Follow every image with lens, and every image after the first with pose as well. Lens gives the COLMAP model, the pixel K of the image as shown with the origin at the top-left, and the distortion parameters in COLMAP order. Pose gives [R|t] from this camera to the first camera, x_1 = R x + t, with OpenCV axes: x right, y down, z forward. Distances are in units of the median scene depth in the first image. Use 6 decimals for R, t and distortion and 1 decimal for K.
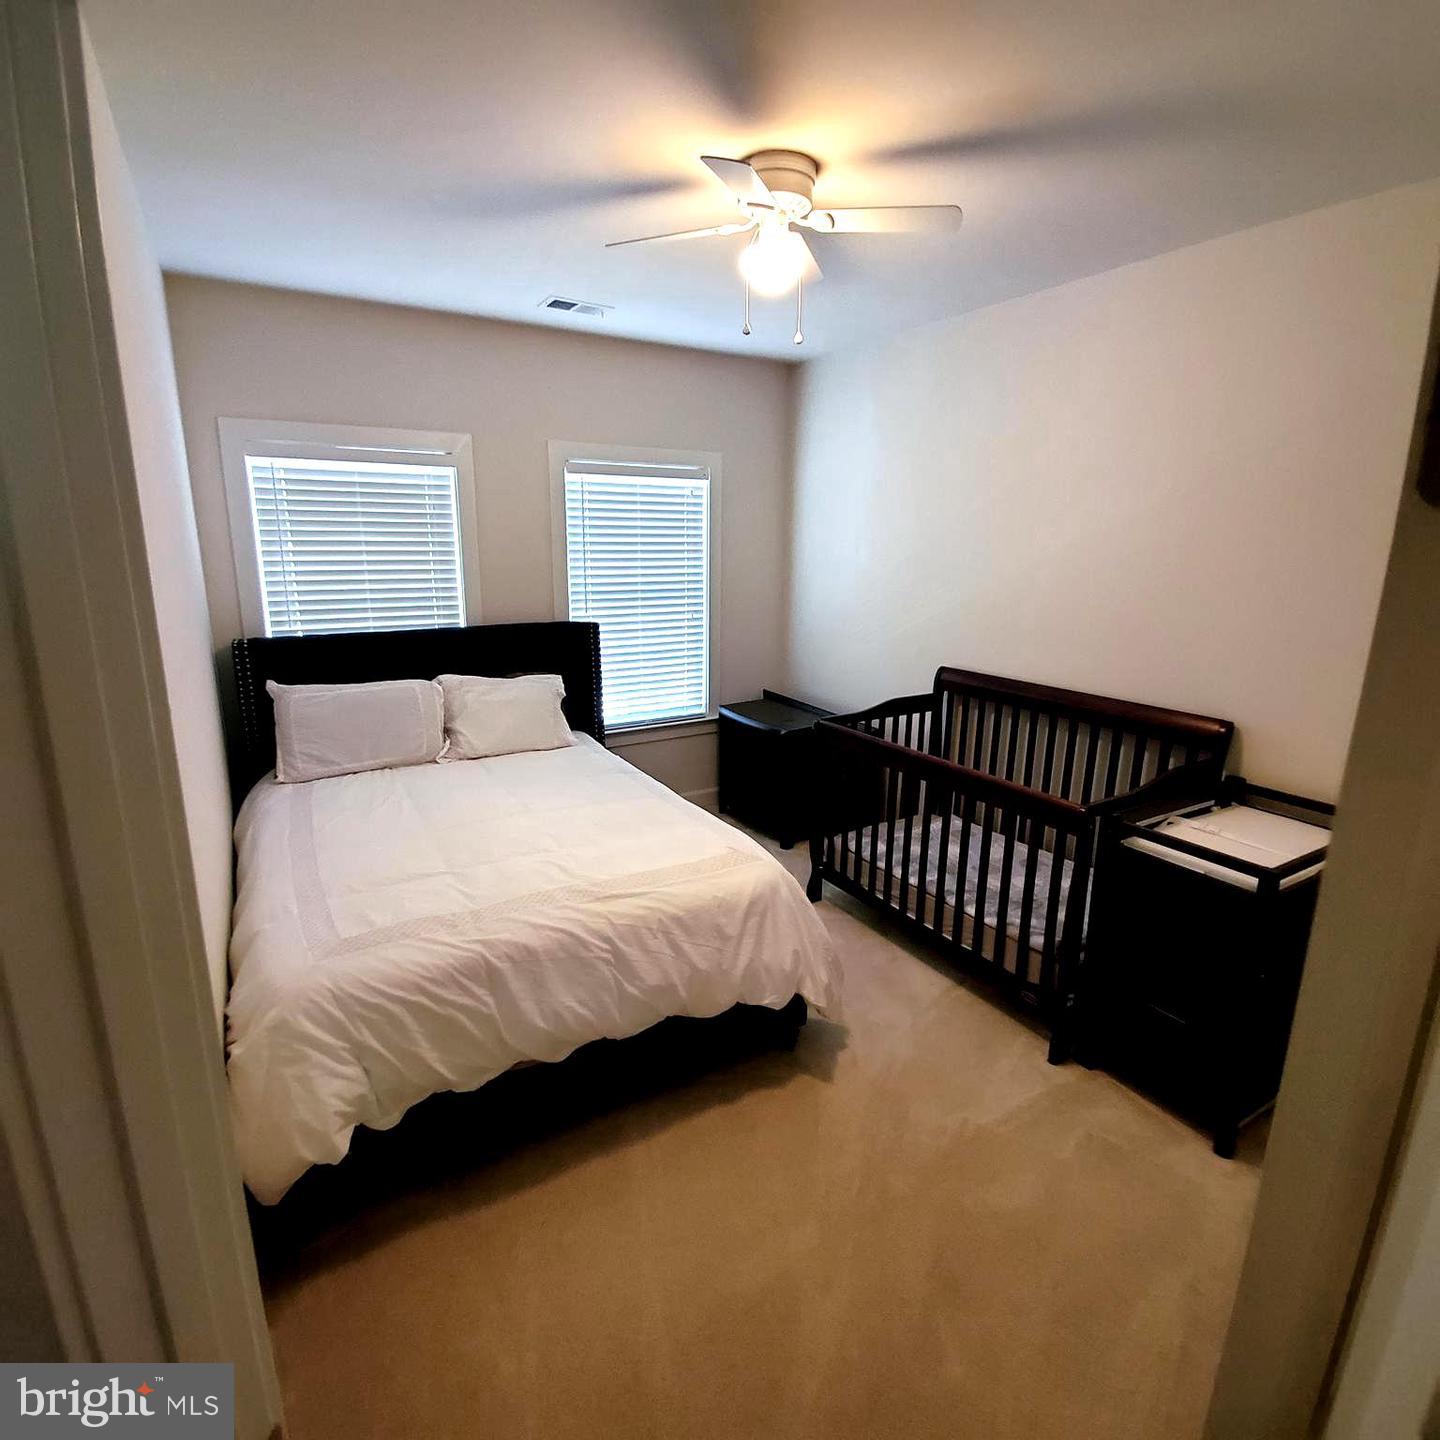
lens RADIAL K [[760.5, 0, 720.0], [0, 760.5, 720.0], [0, 0, 1]] dist [-0.000988, -0.003420]
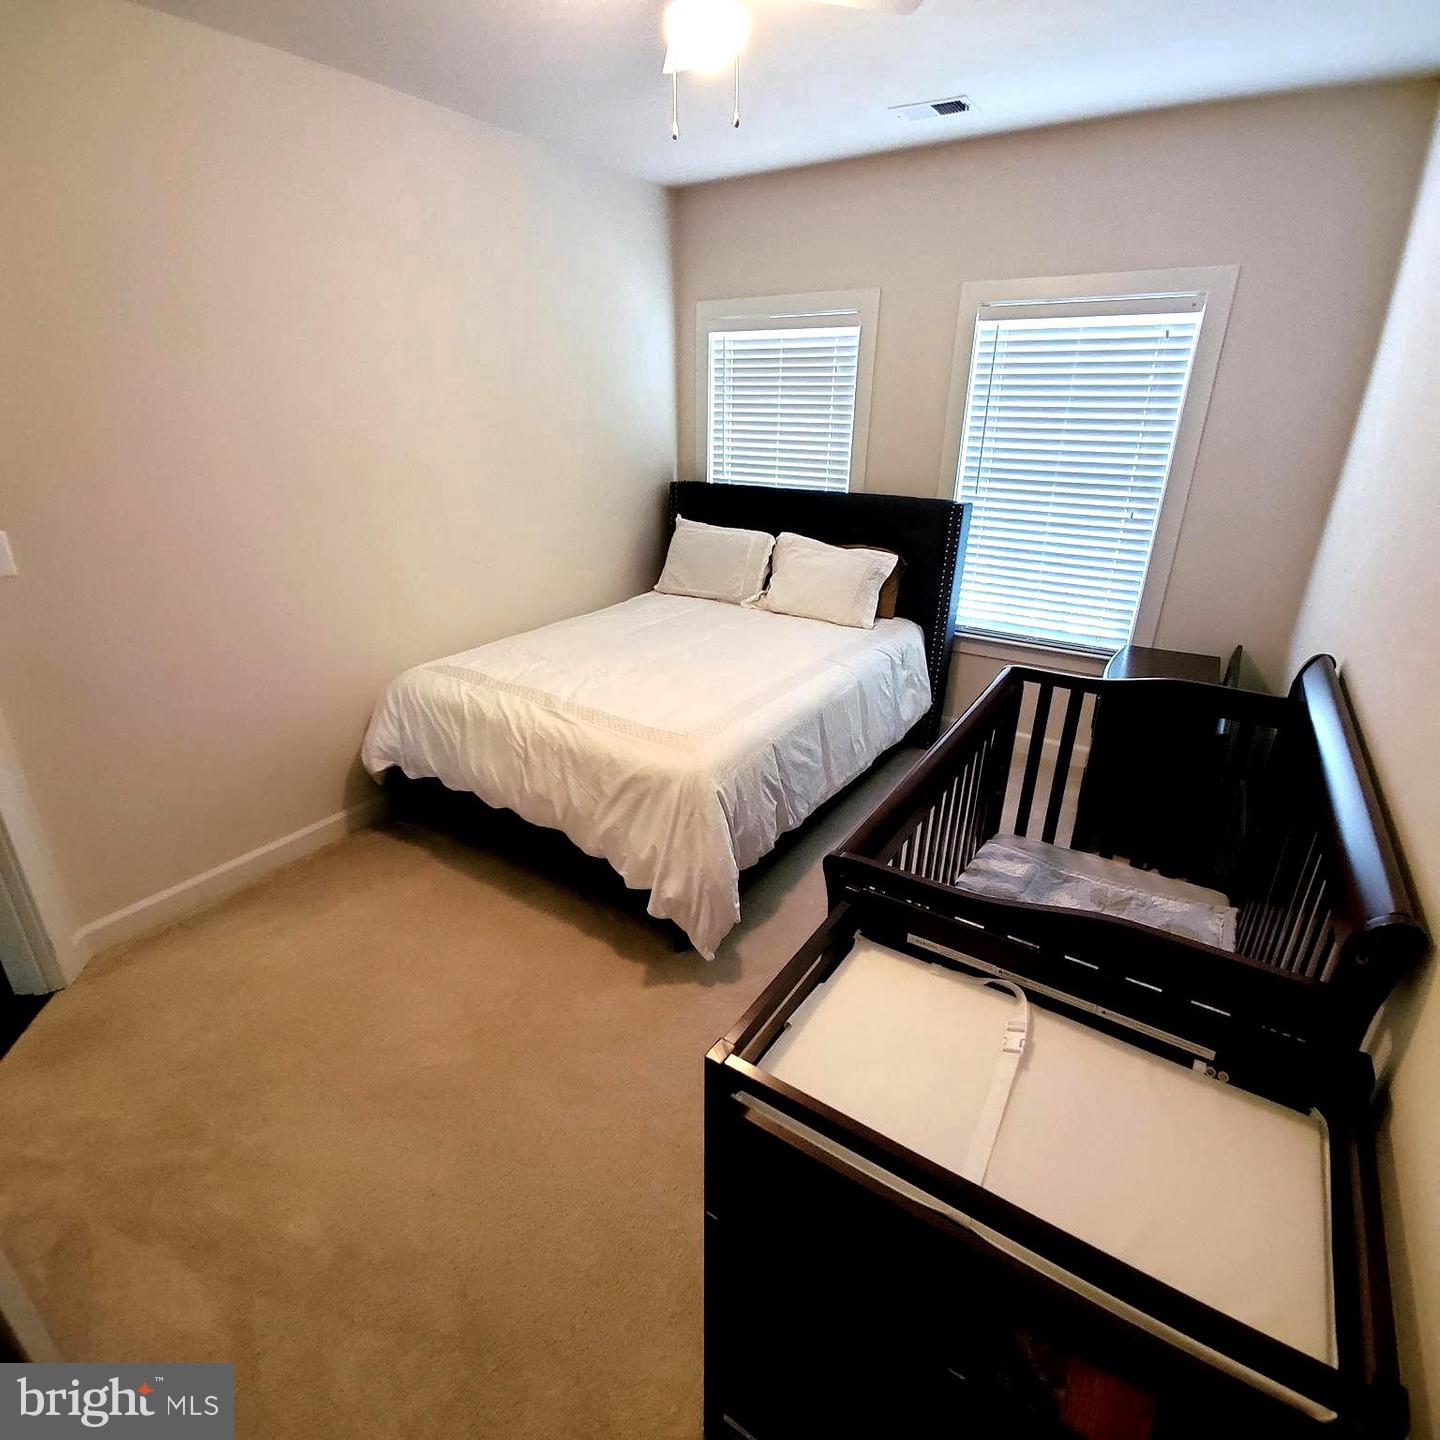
lens RADIAL K [[760.5, 0, 720.0], [0, 760.5, 720.0], [0, 0, 1]] dist [-0.000988, -0.003420]
pose [[0.433697, 0.344392, -0.832647, 0.620433], [-0.217349, 0.936774, 0.274251, -0.089497], [0.874452, 0.062033, 0.481129, 0.424724]]
